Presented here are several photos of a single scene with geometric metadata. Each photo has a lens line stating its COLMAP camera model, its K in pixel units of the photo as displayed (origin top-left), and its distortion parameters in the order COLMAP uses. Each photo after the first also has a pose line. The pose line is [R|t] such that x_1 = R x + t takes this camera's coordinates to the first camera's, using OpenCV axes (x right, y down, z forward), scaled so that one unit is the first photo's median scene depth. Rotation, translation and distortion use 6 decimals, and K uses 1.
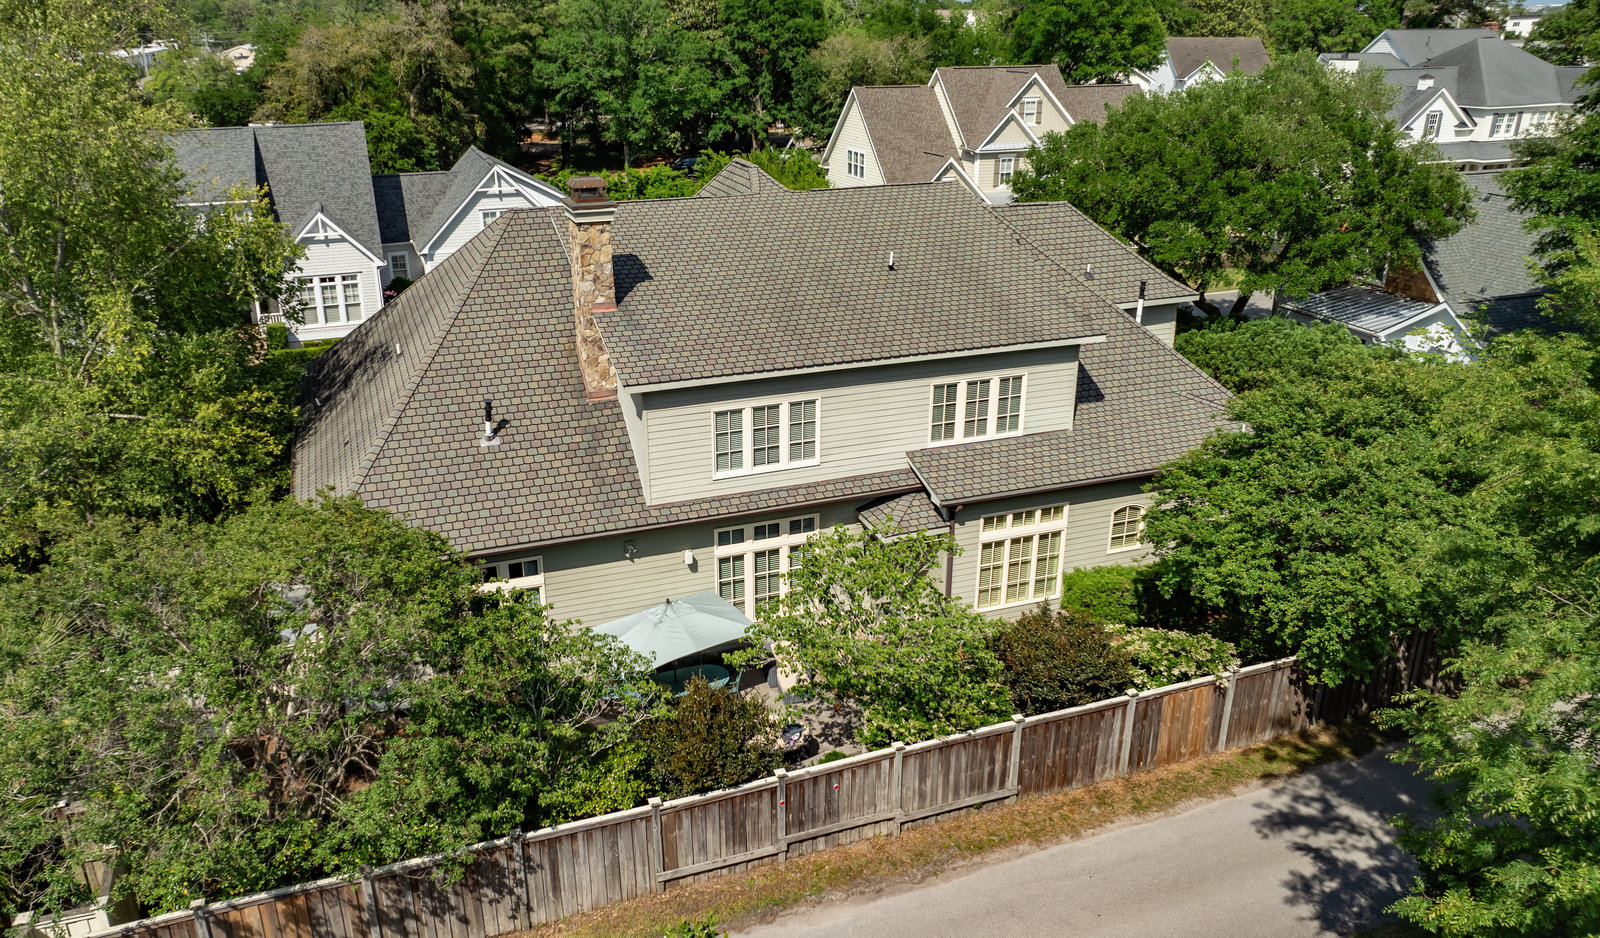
lens RADIAL K [[1183.5, 0, 785.3], [0, 1183.5, 466.9], [0, 0, 1]] dist [0.011572, 0.005991]
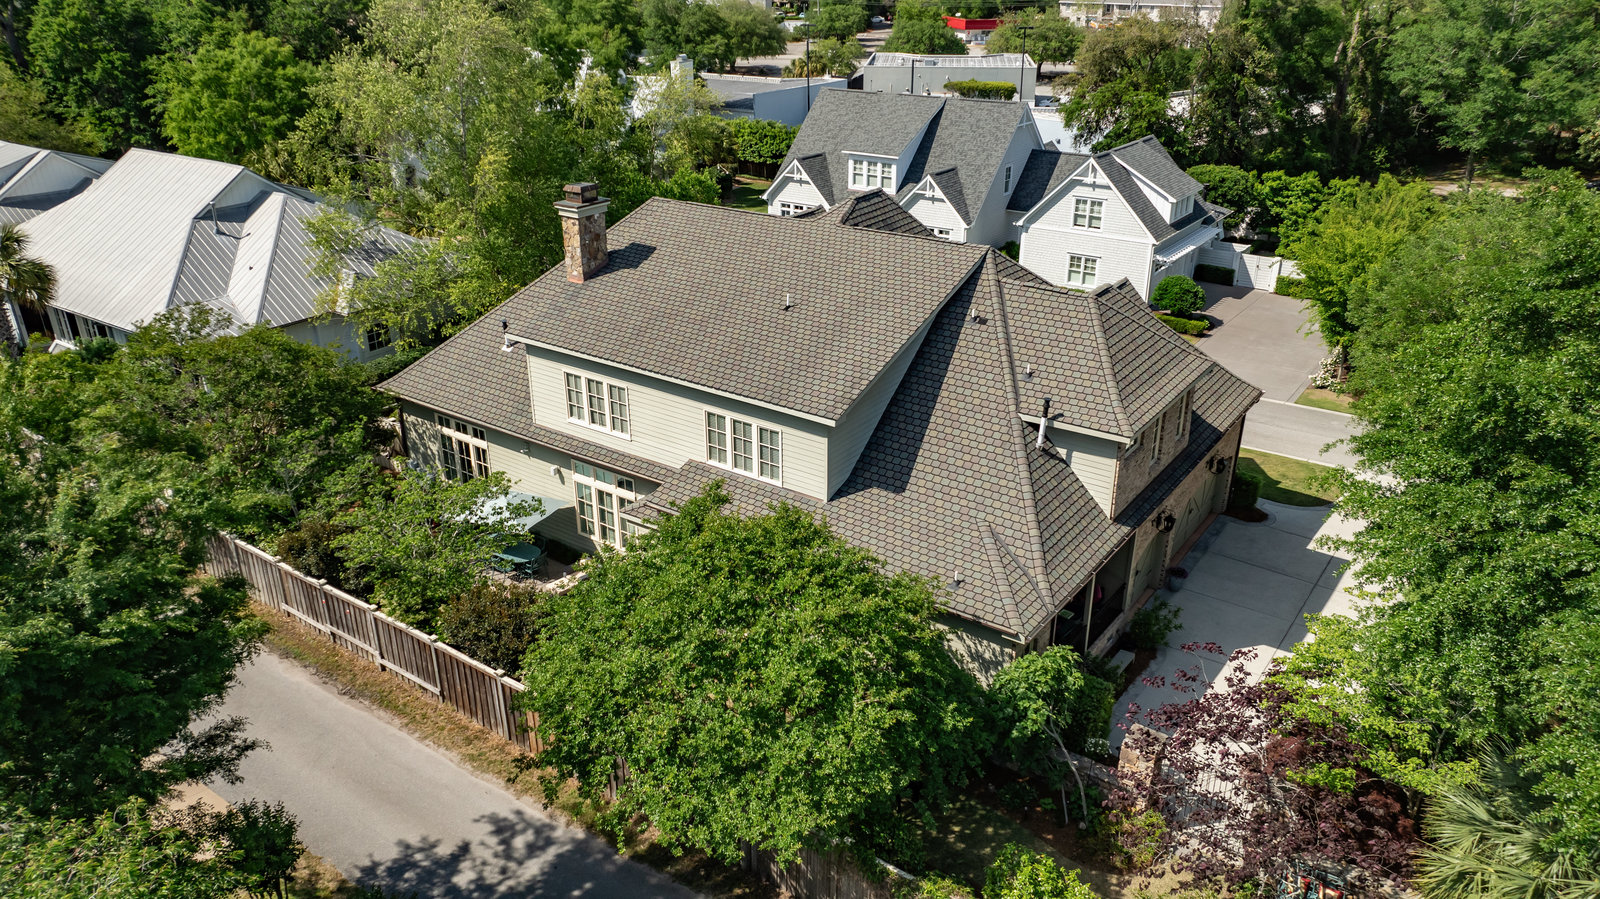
lens RADIAL K [[1130.4, 0, 798.8], [0, 1130.4, 453.3], [0, 0, 1]] dist [-0.019578, 0.016250]
pose [[0.568854, 0.340505, -0.748640, 0.843140], [-0.299839, 0.933482, 0.196744, -0.228075], [0.765834, 0.112553, 0.633111, 0.321019]]
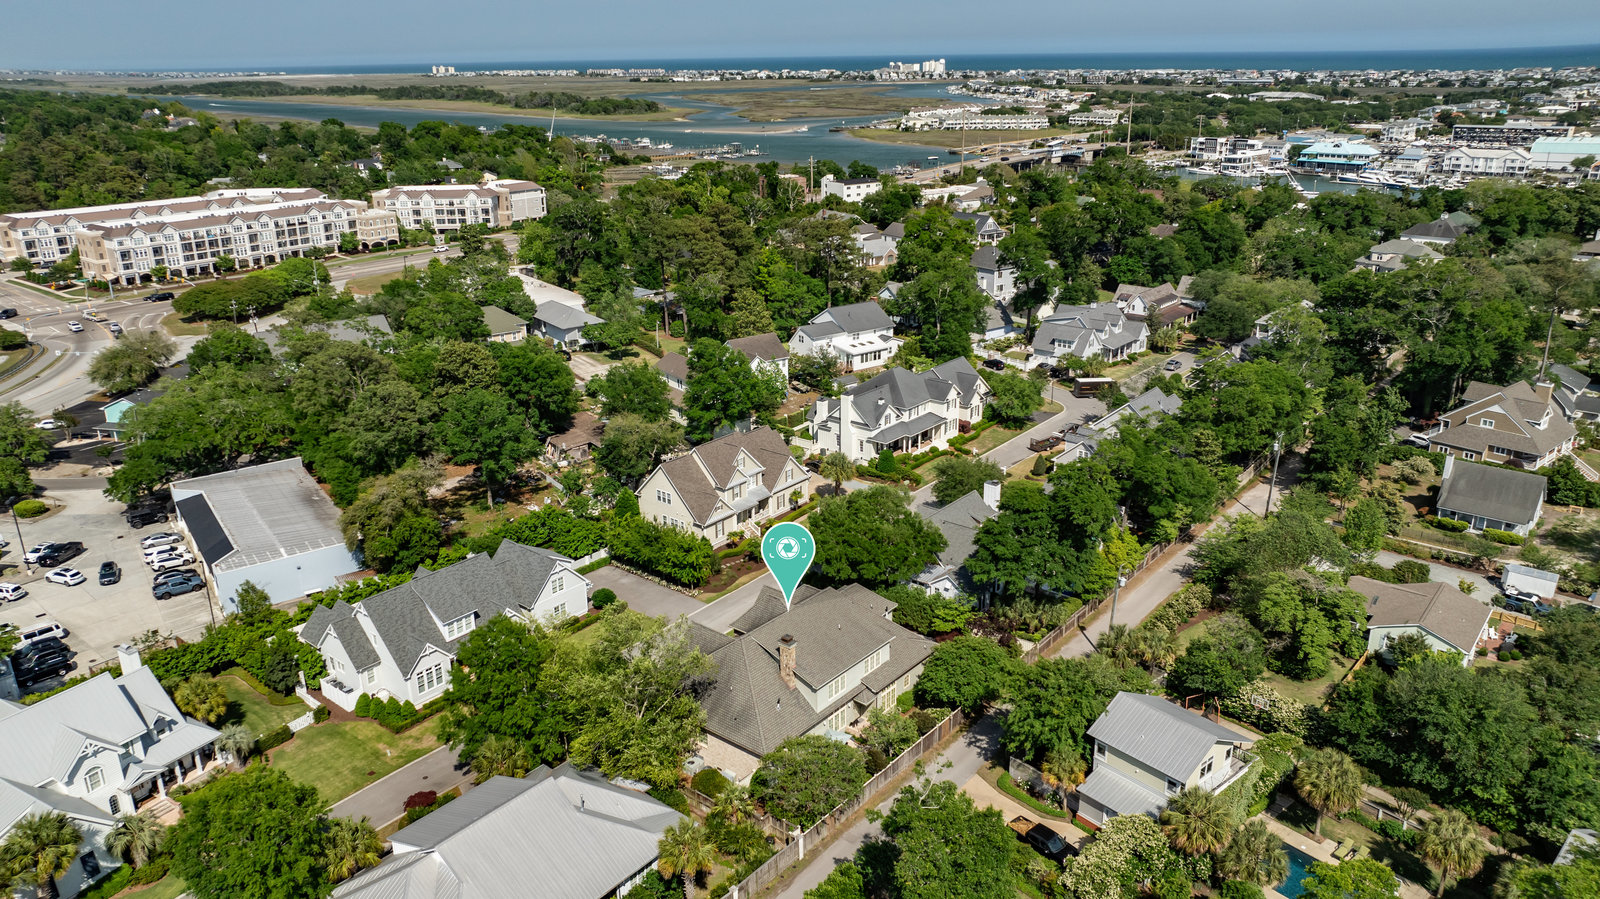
lens RADIAL K [[1130.4, 0, 803.2], [0, 1130.4, 447.3], [0, 0, 1]] dist [-0.019578, 0.016250]
pose [[0.868981, -0.180118, 0.460902, -1.390327], [0.195162, 0.980652, 0.015275, -0.729312], [-0.454736, 0.076677, 0.887320, -1.923959]]
